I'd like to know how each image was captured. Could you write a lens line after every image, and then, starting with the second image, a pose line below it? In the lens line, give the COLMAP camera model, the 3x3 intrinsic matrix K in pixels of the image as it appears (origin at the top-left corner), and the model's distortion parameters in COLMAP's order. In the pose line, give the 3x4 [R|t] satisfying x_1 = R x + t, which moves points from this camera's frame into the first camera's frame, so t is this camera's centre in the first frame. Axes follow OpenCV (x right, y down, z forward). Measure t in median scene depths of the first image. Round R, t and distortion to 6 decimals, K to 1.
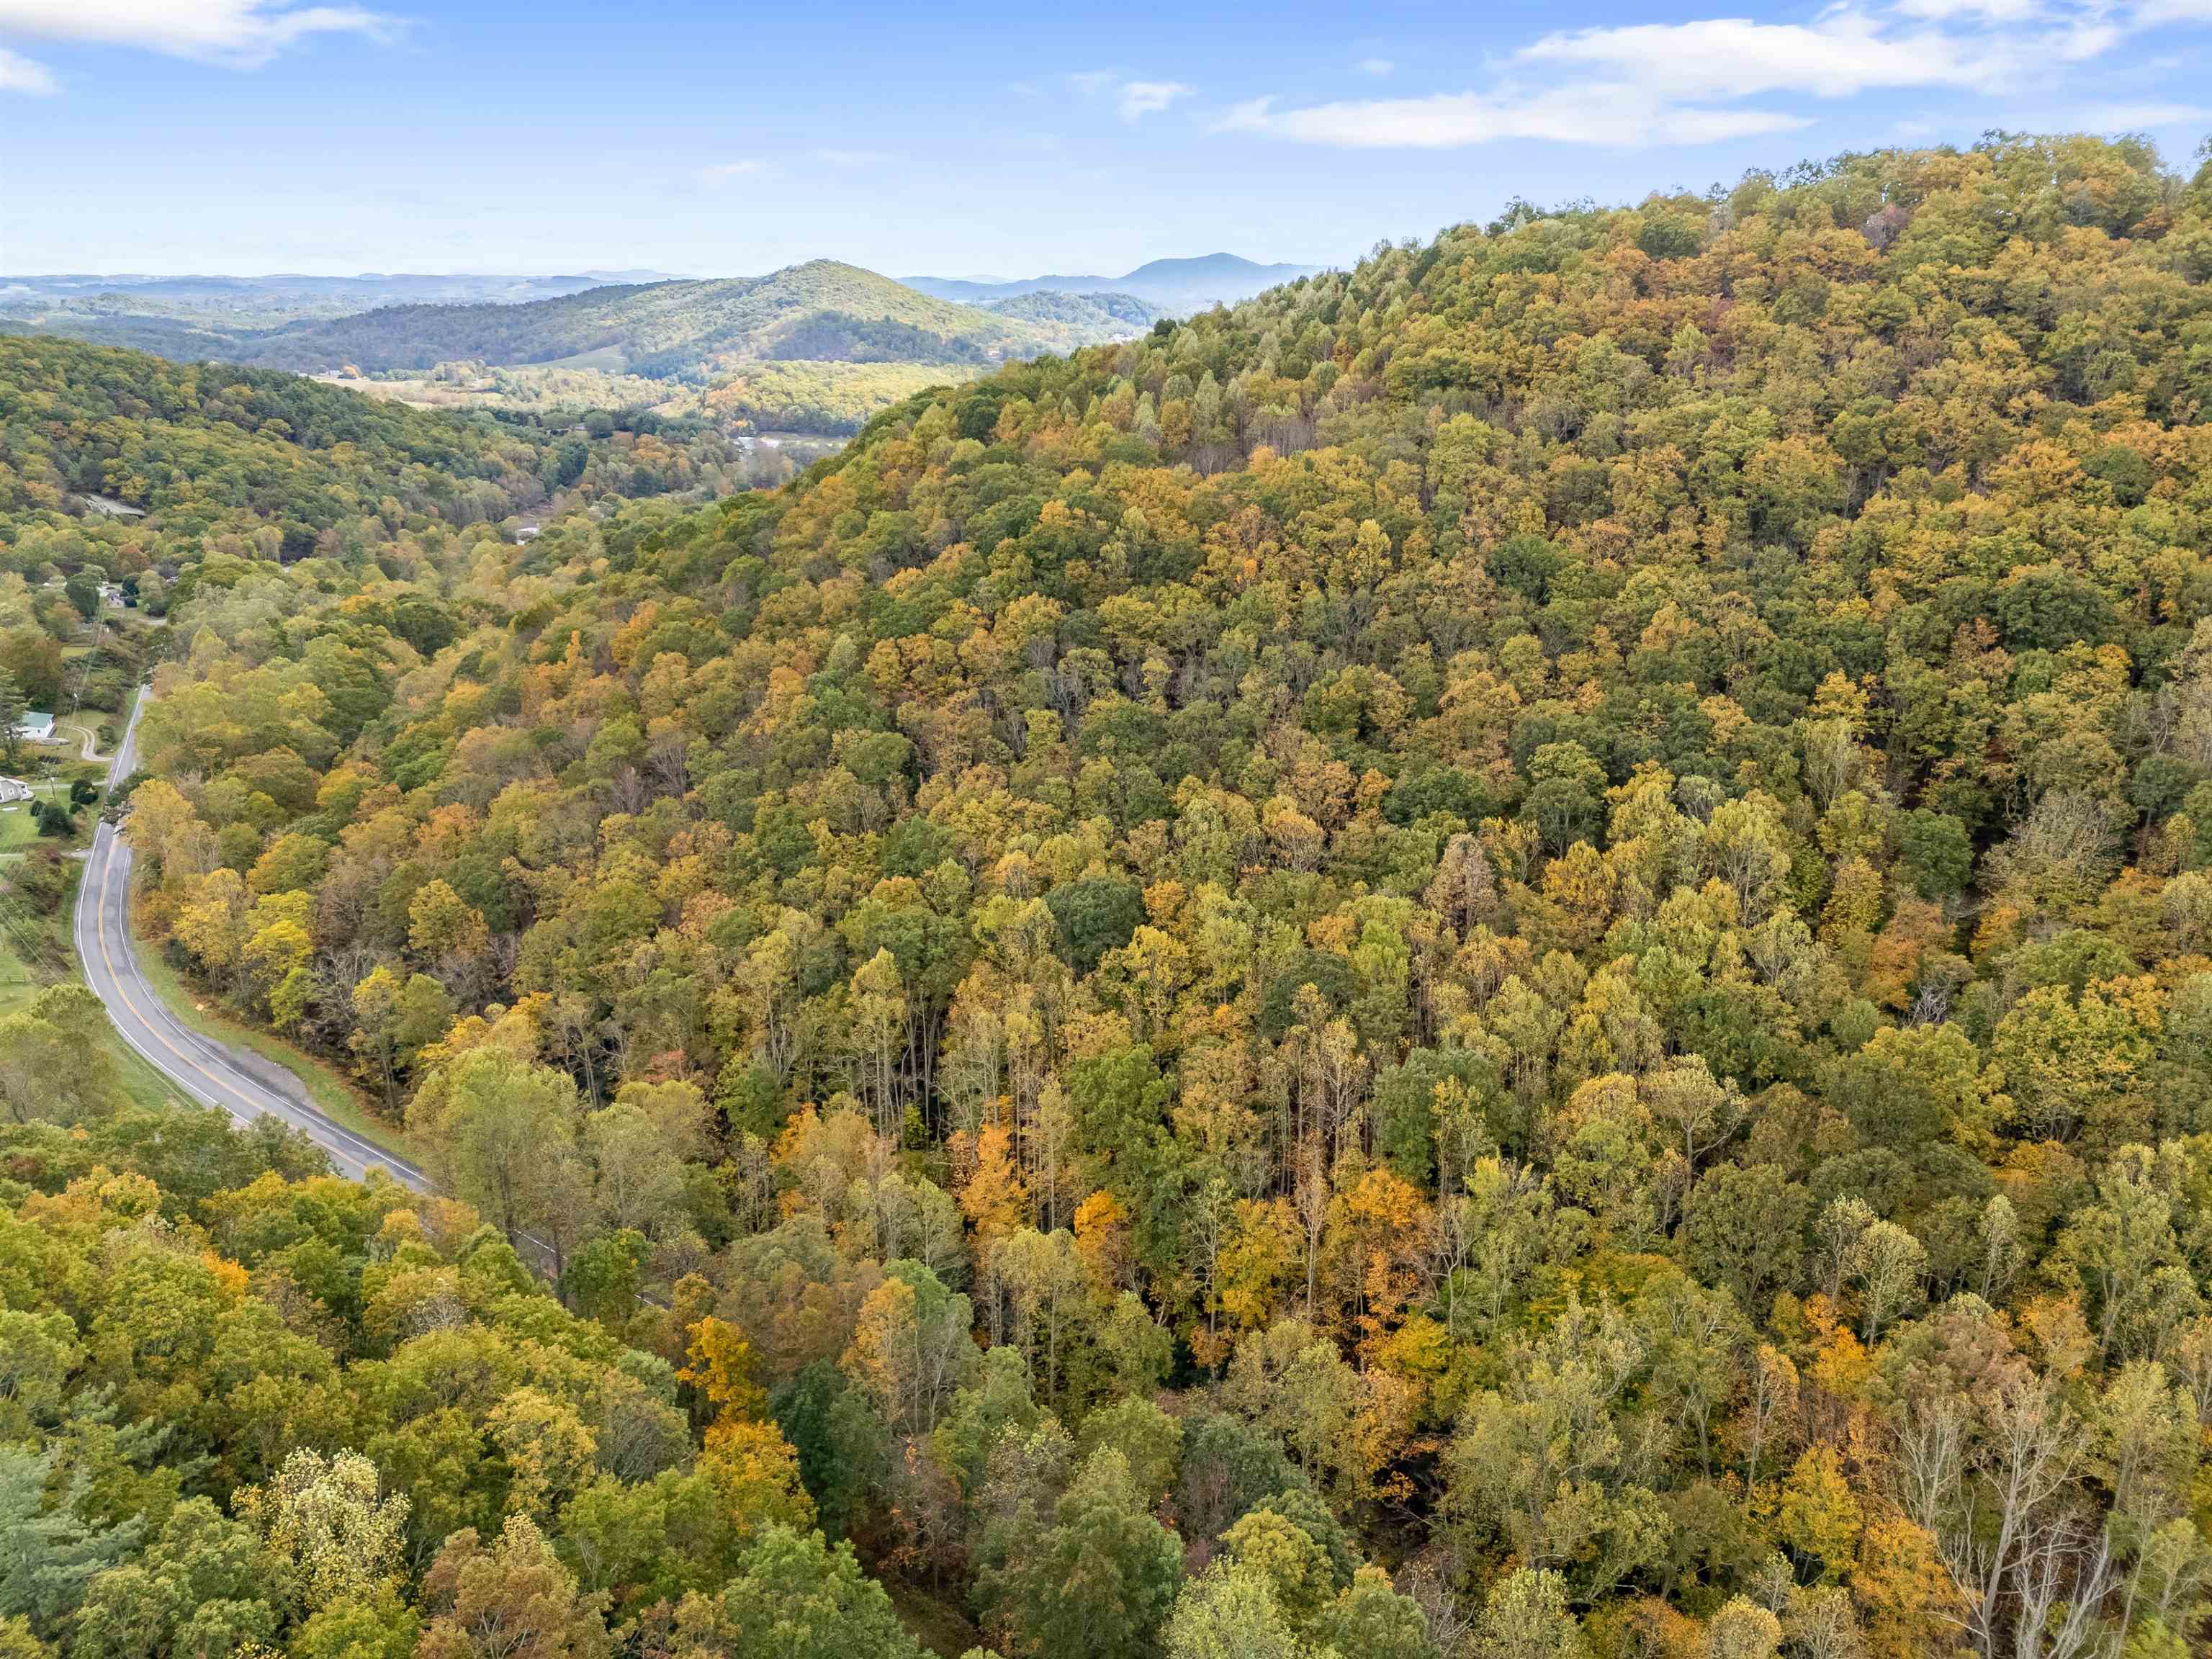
lens RADIAL K [[1627.6, 0, 1106.3], [0, 1627.6, 826.8], [0, 0, 1]] dist [0.075500, -0.067669]
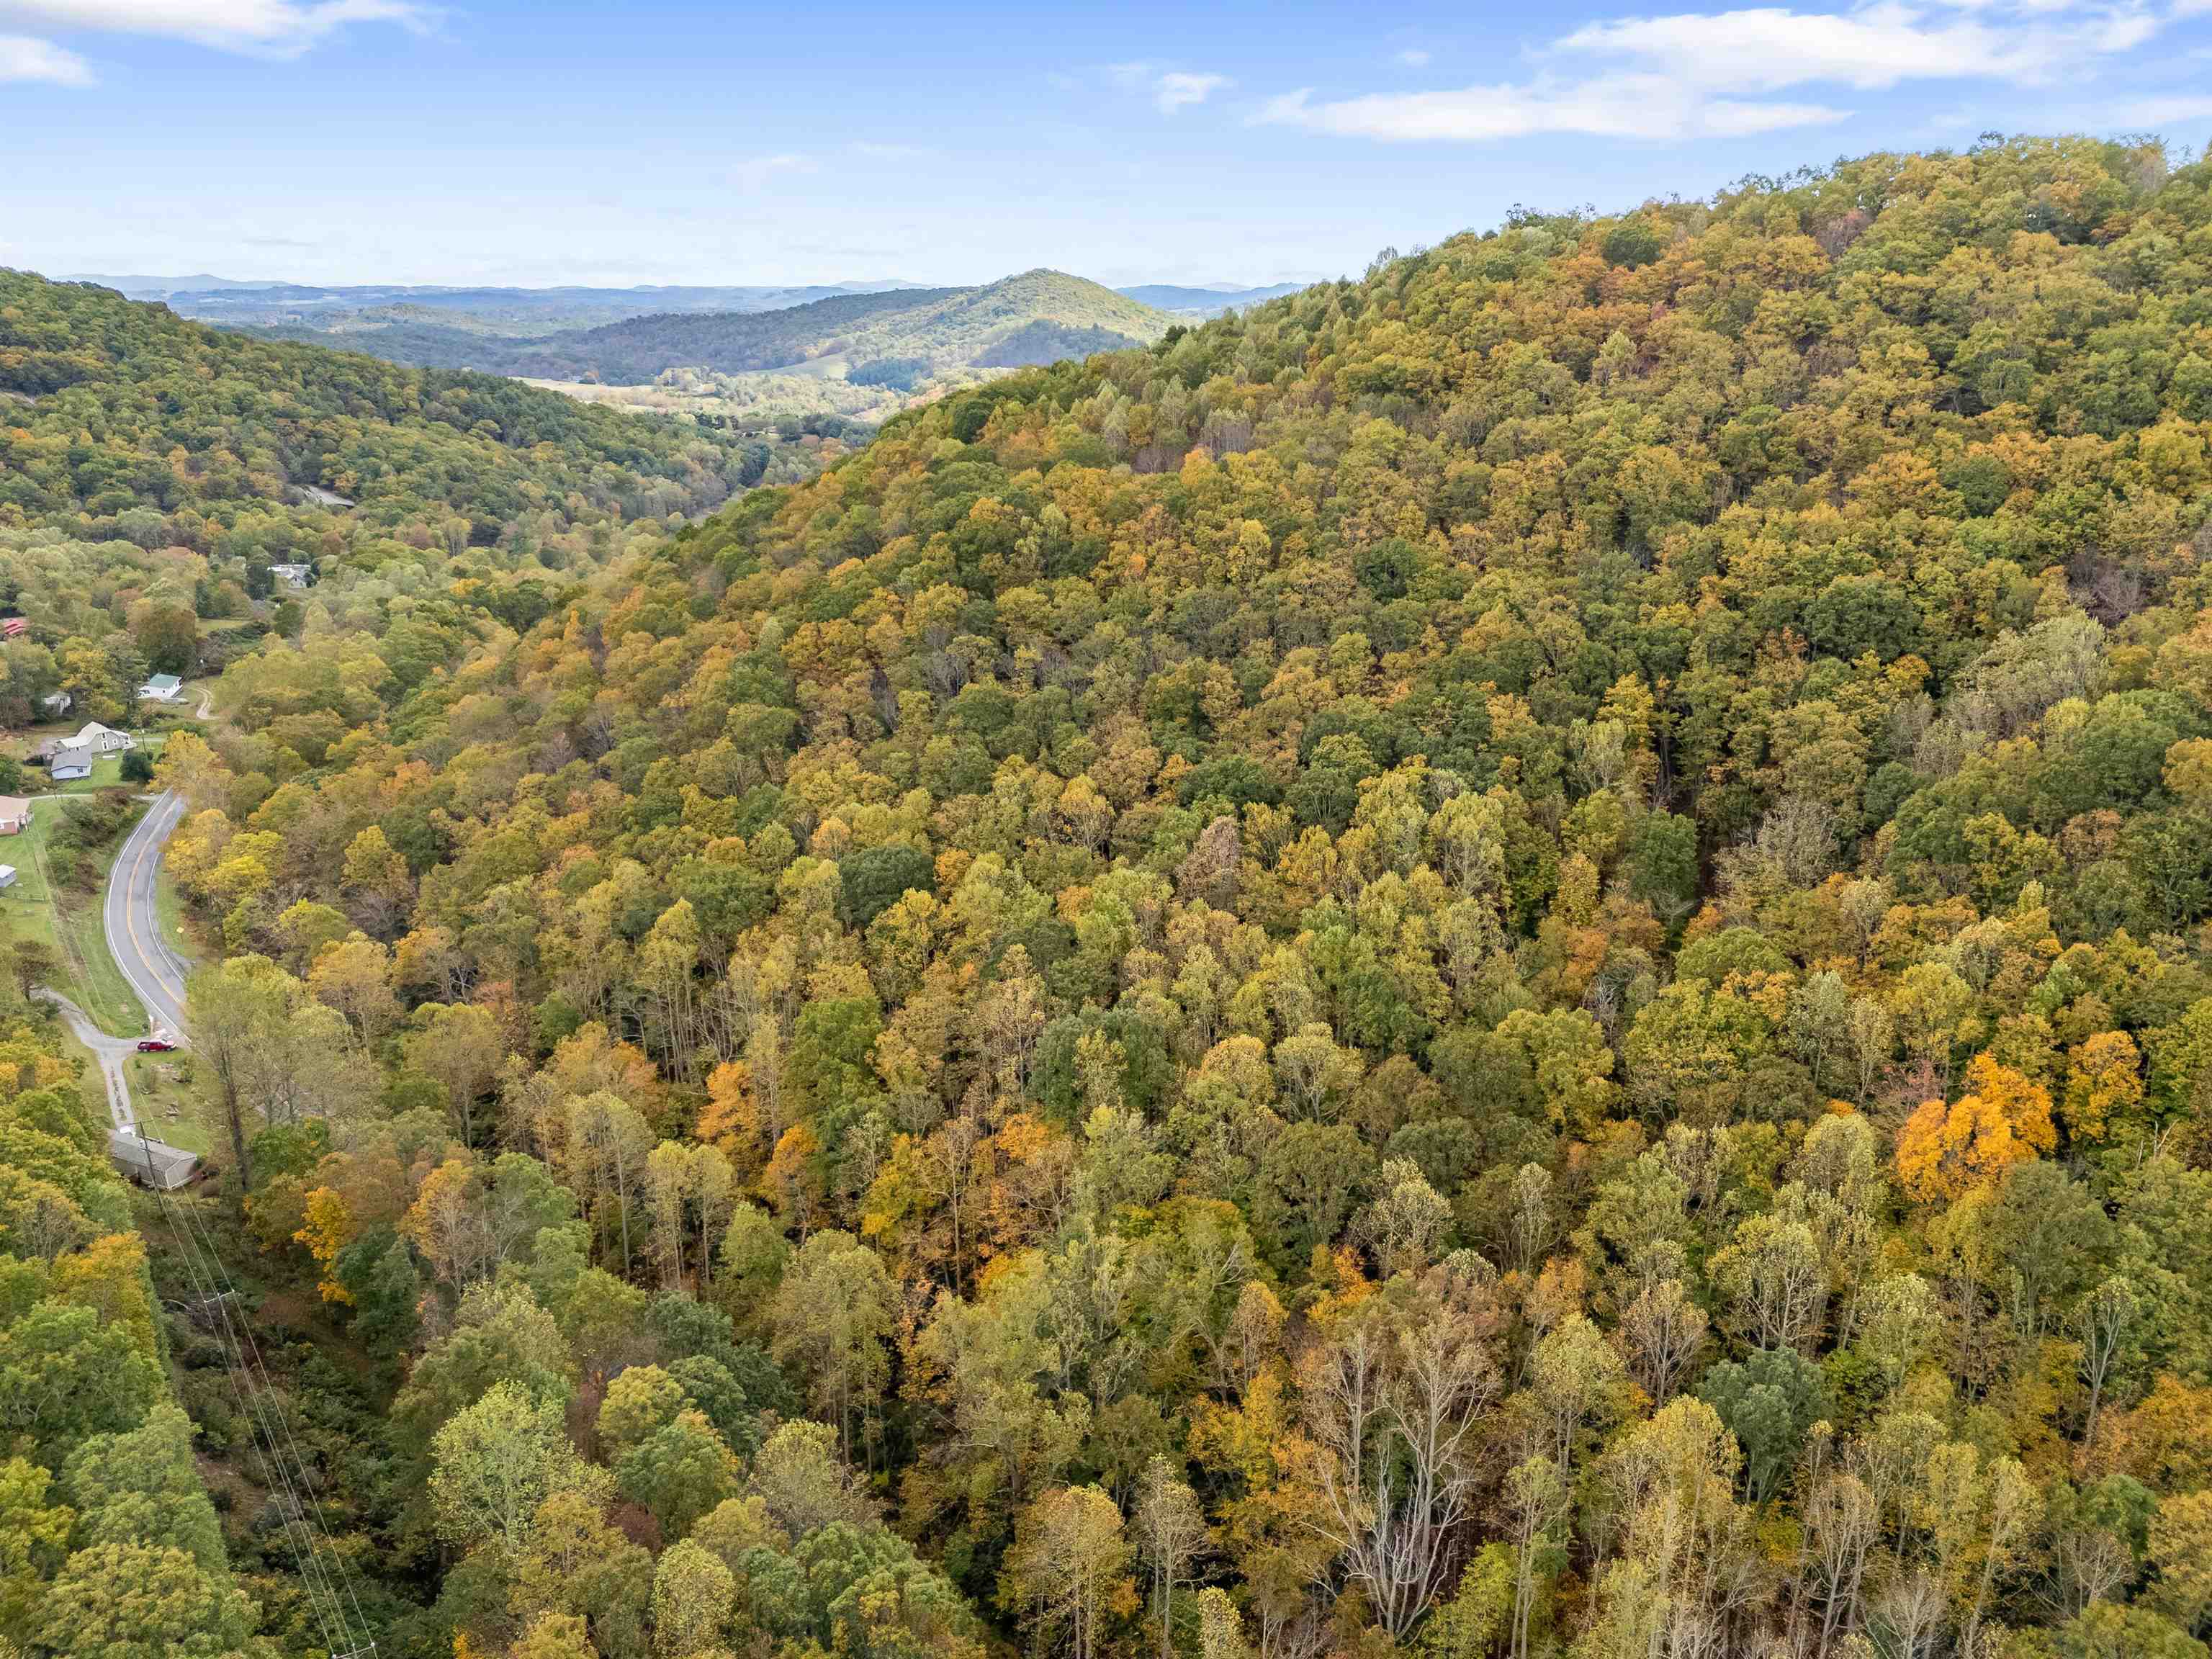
lens RADIAL K [[1627.6, 0, 1110.1], [0, 1627.6, 832.9], [0, 0, 1]] dist [0.075500, -0.067669]
pose [[0.990056, 0.043316, -0.133839, 0.213996], [-0.043465, 0.999053, 0.001805, 0.012115], [0.133791, 0.004030, 0.991001, -0.034652]]
